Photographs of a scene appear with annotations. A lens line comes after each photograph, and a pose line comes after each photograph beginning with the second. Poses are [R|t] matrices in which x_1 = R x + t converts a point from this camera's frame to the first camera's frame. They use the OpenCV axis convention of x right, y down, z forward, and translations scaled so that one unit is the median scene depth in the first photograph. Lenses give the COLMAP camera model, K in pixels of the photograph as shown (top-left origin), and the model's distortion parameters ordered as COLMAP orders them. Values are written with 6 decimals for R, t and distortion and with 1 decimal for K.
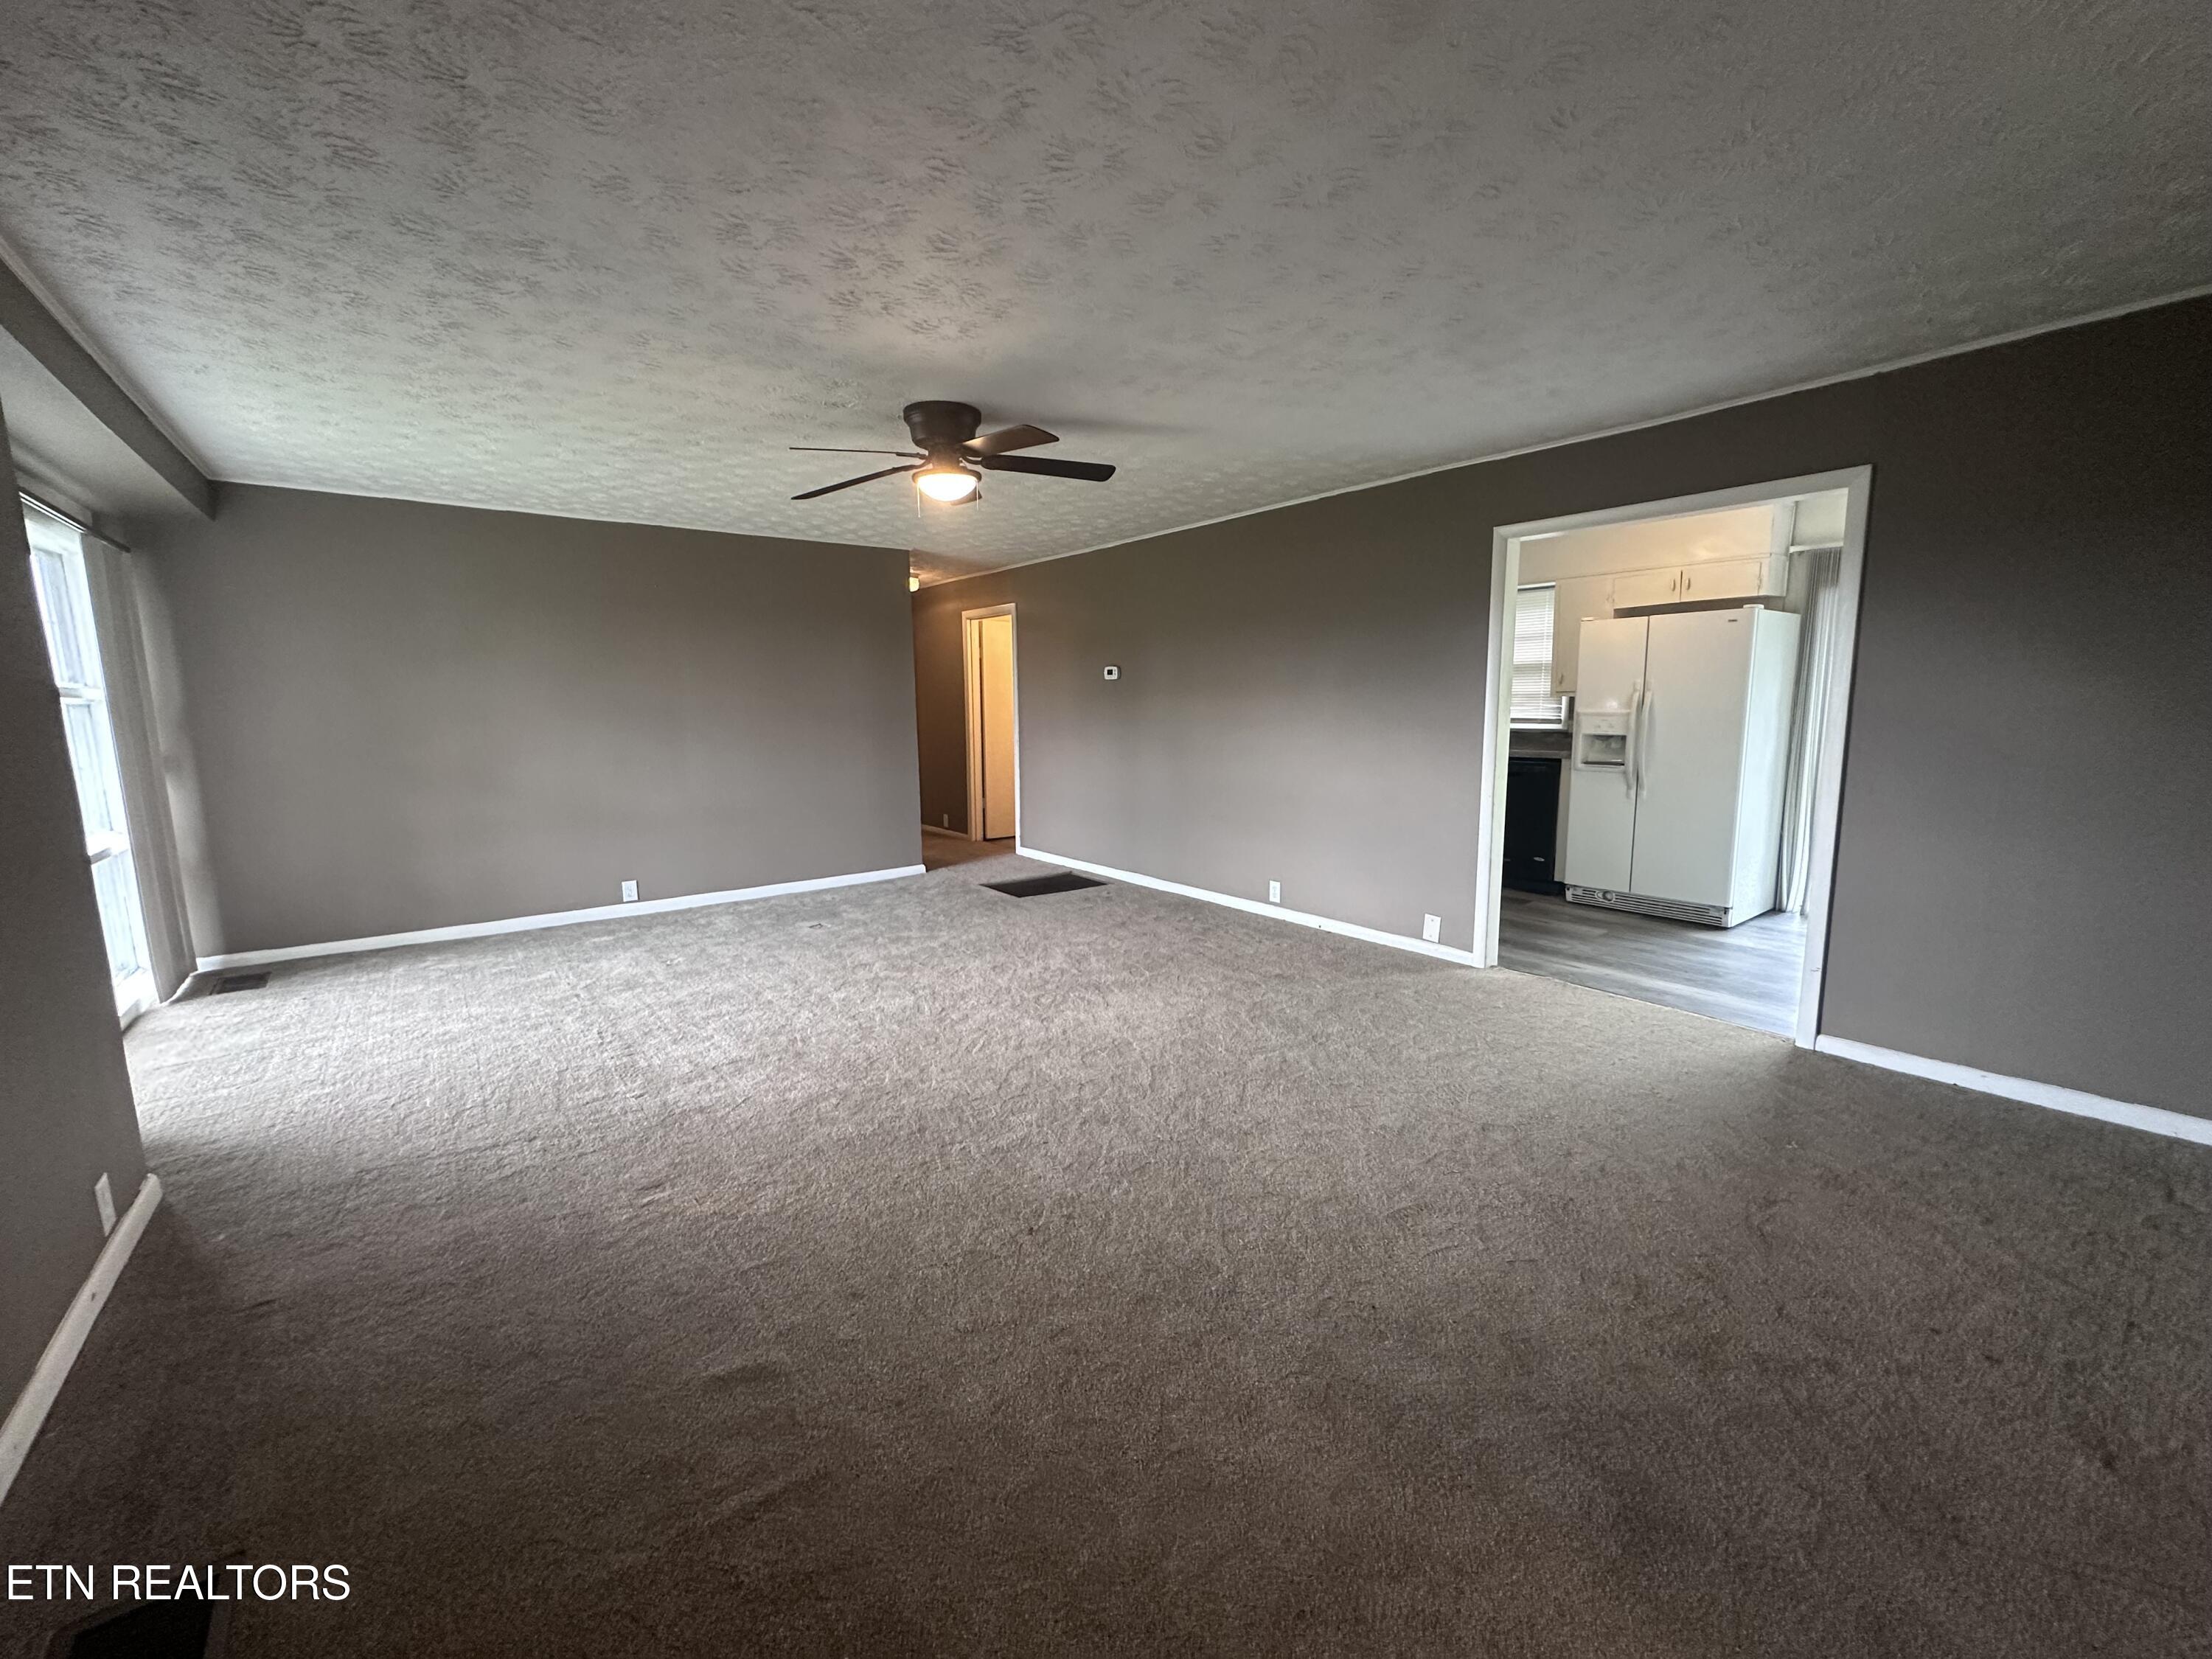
lens RADIAL K [[880.2, 0, 1094.1], [0, 880.2, 827.1], [0, 0, 1]] dist [-0.004228, 0.000064]
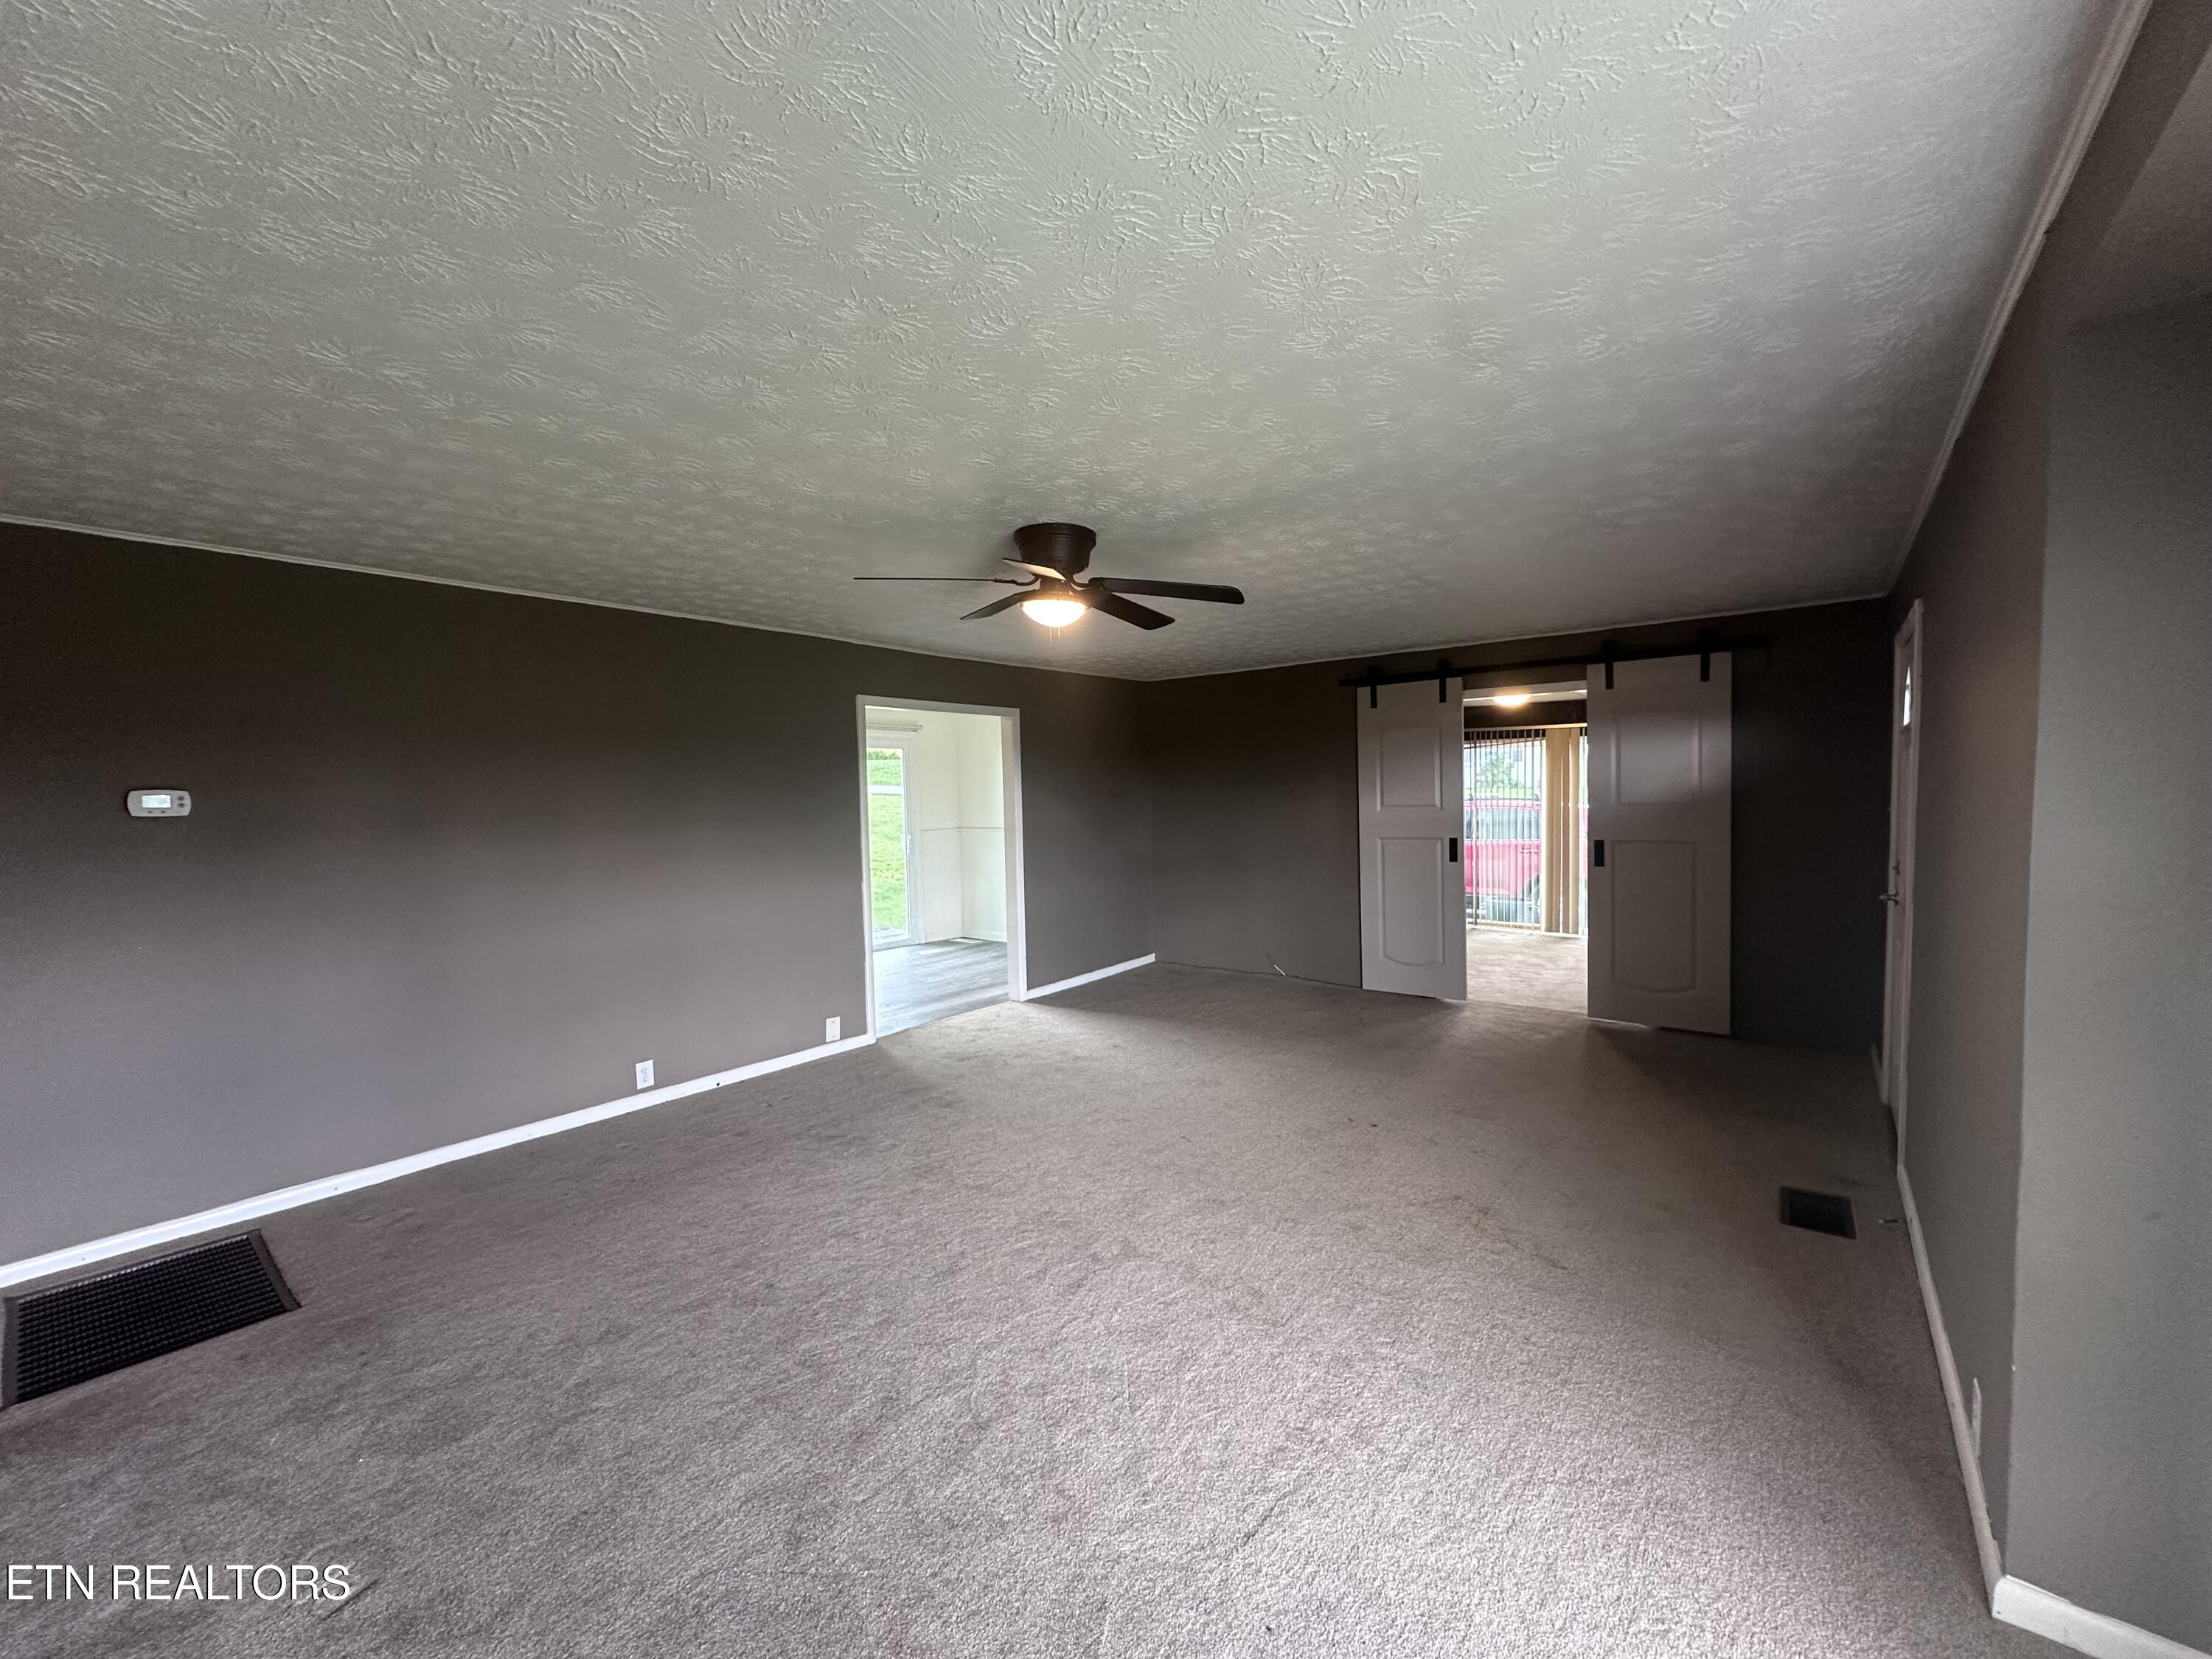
lens RADIAL K [[880.2, 0, 1094.1], [0, 880.2, 824.5], [0, 0, 1]] dist [-0.004228, 0.000064]
pose [[-0.251861, -0.008984, 0.967722, -0.769620], [0.164174, 0.985067, 0.051873, -0.143156], [-0.953736, 0.171939, -0.246625, 0.898761]]
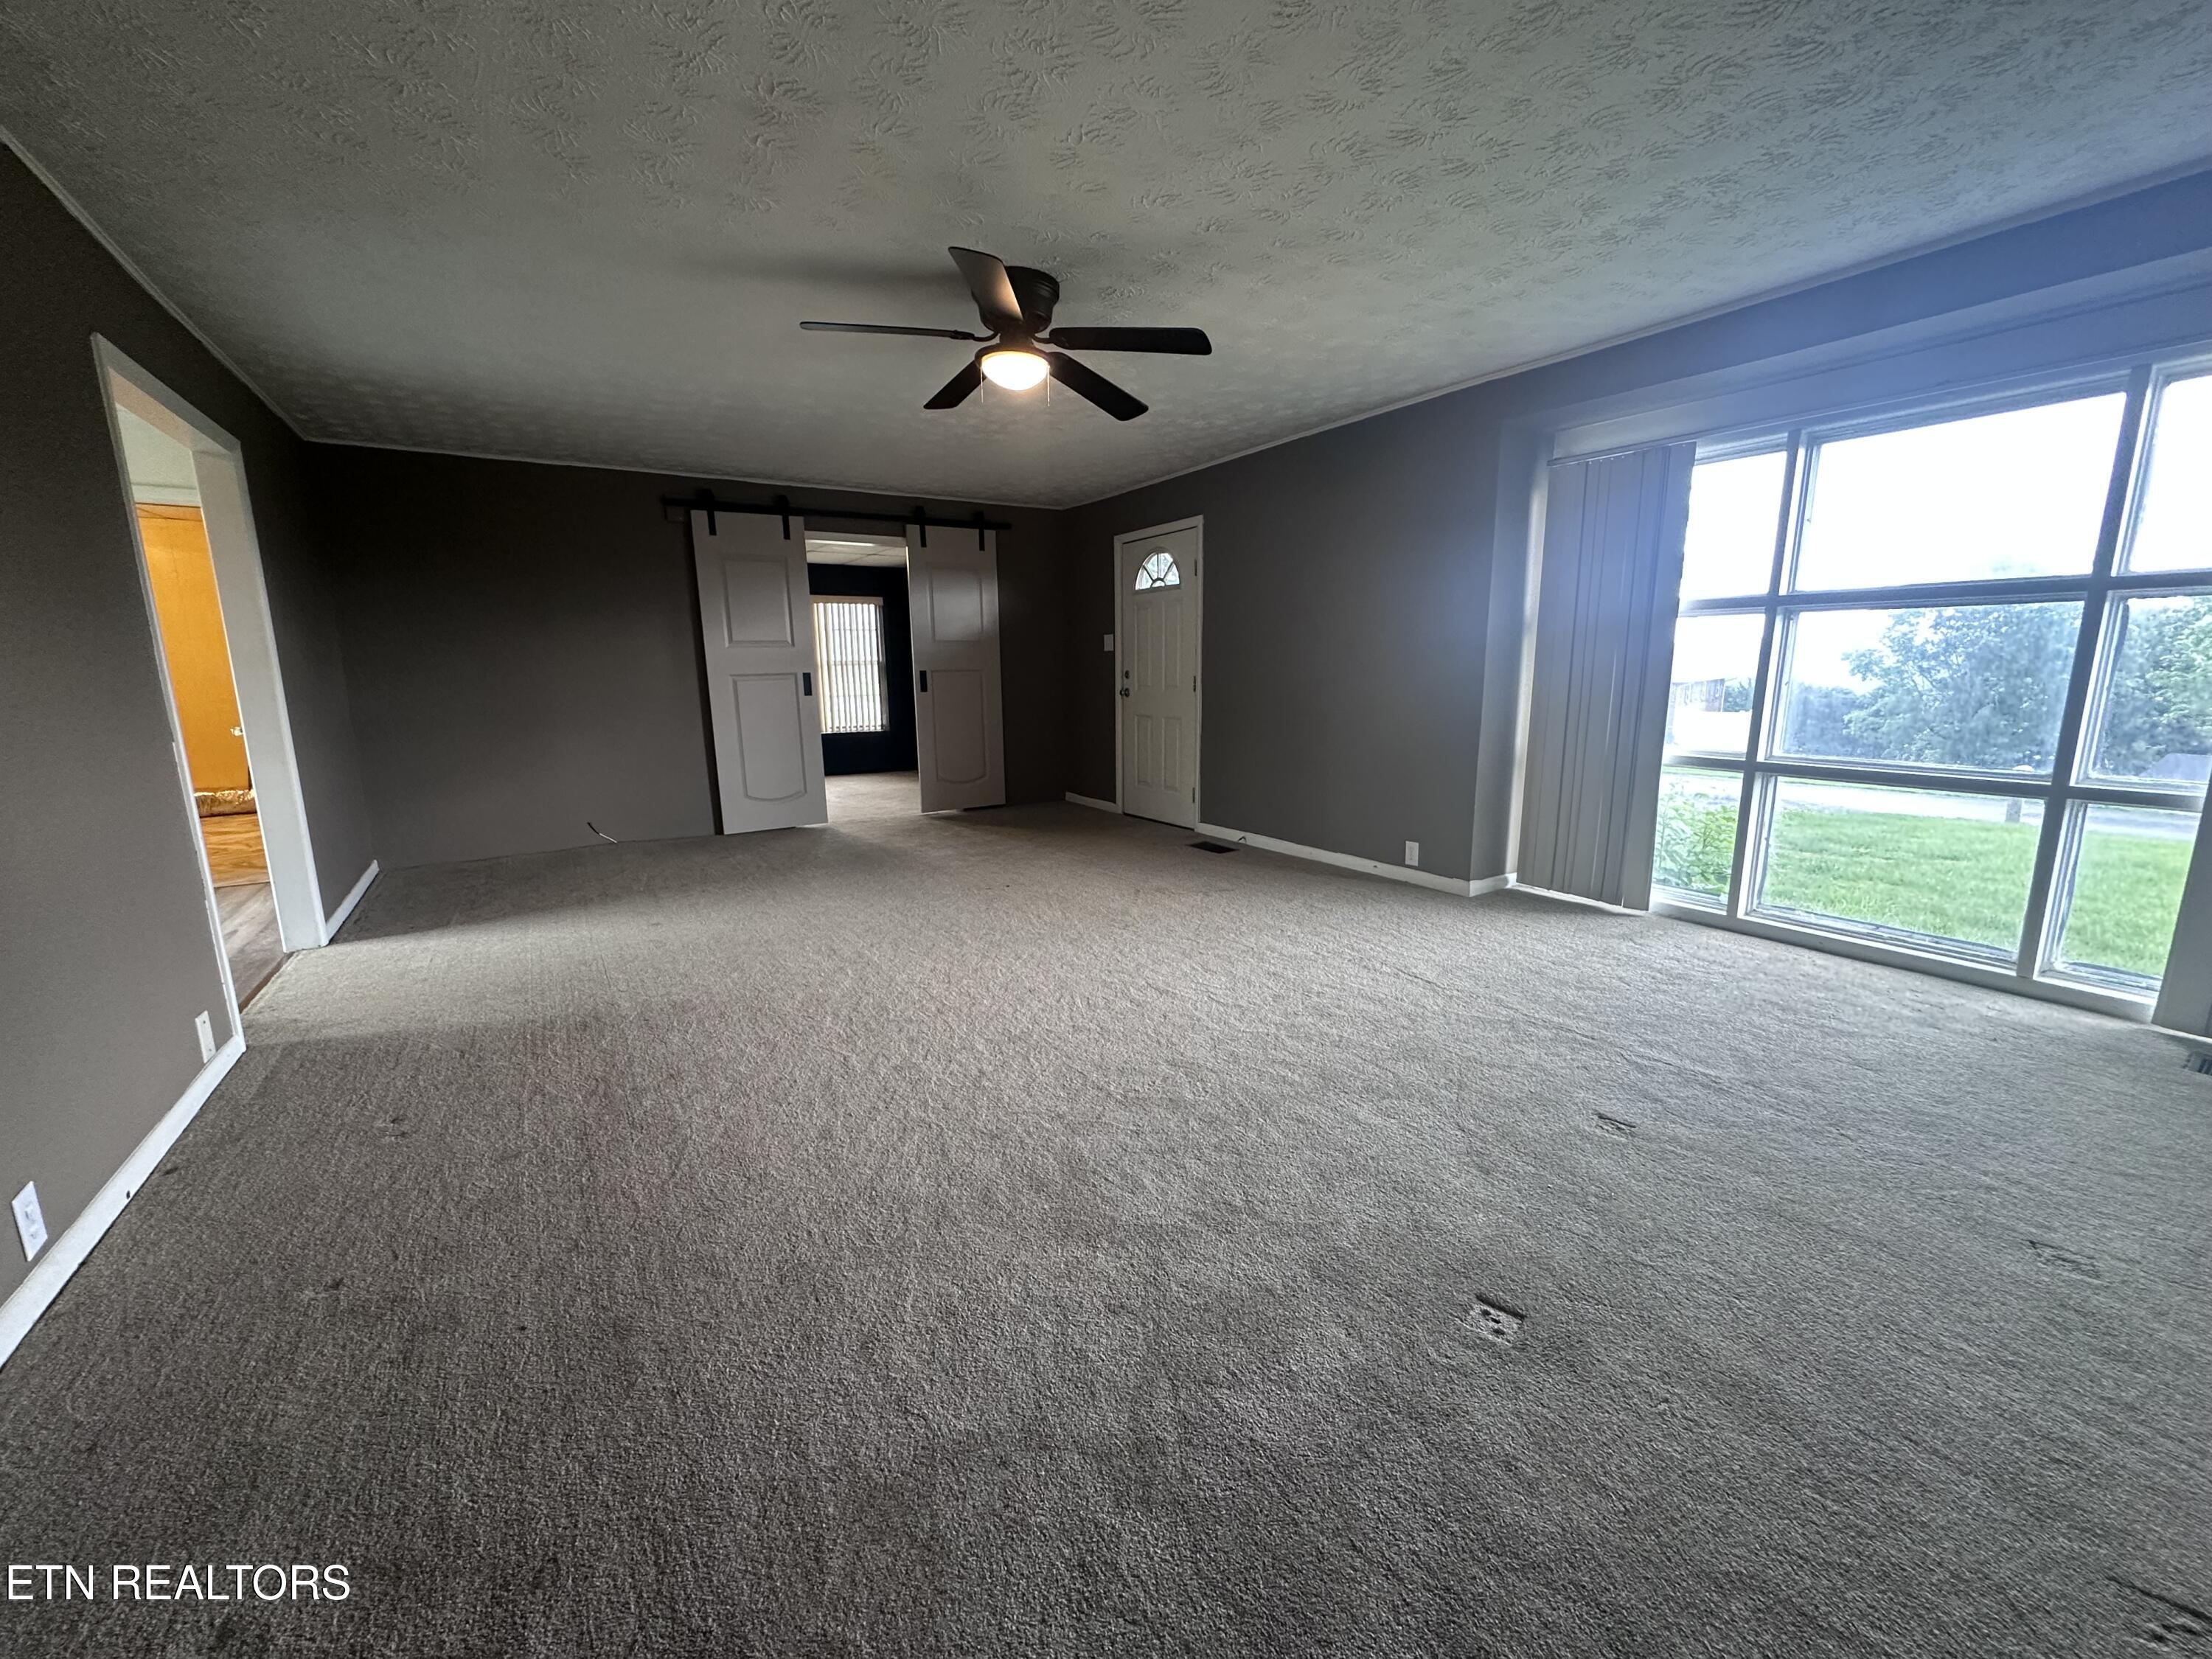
lens RADIAL K [[880.2, 0, 1111.3], [0, 880.2, 829.6], [0, 0, 1]] dist [-0.004228, 0.000064]
pose [[-0.997052, 0.021952, 0.073517, -0.235135], [0.044666, 0.945158, 0.323546, -0.161940], [-0.062383, 0.325876, -0.943352, 1.420334]]
